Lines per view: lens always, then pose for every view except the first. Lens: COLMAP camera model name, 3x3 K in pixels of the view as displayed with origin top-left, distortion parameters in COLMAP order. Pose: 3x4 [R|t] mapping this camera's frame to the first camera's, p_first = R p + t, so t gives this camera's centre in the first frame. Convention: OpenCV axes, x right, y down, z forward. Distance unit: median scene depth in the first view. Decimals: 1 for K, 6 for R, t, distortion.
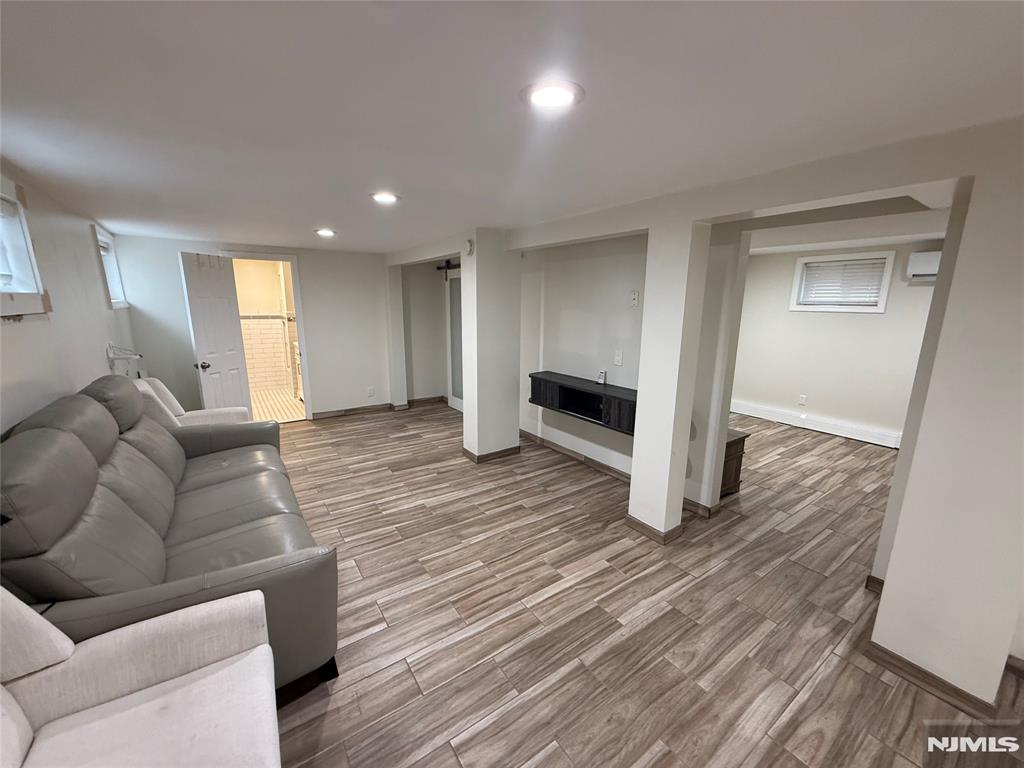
lens RADIAL K [[410.0, 0, 513.8], [0, 410.0, 388.2], [0, 0, 1]] dist [0.002543, 0.000276]
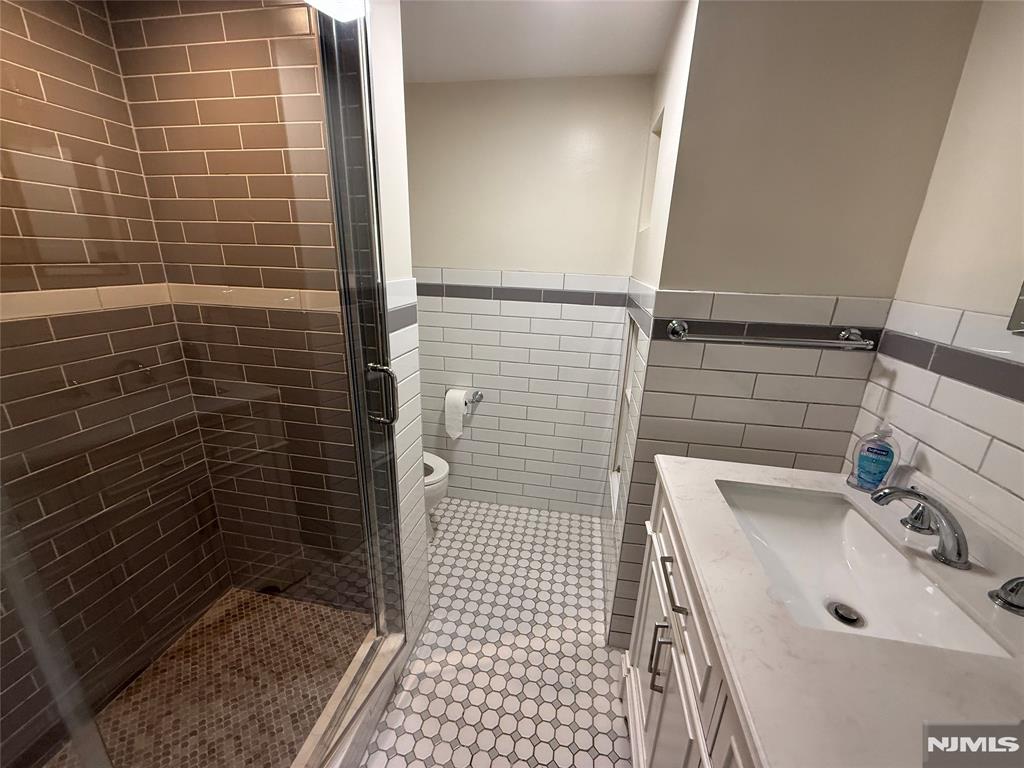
lens RADIAL K [[410.0, 0, 509.9], [0, 410.0, 385.3], [0, 0, 1]] dist [0.002543, 0.000276]
pose [[0.696880, 0.226223, -0.680574, -0.423340], [-0.167564, 0.974043, 0.152194, -0.146200], [0.697338, 0.007979, 0.716698, 0.748552]]
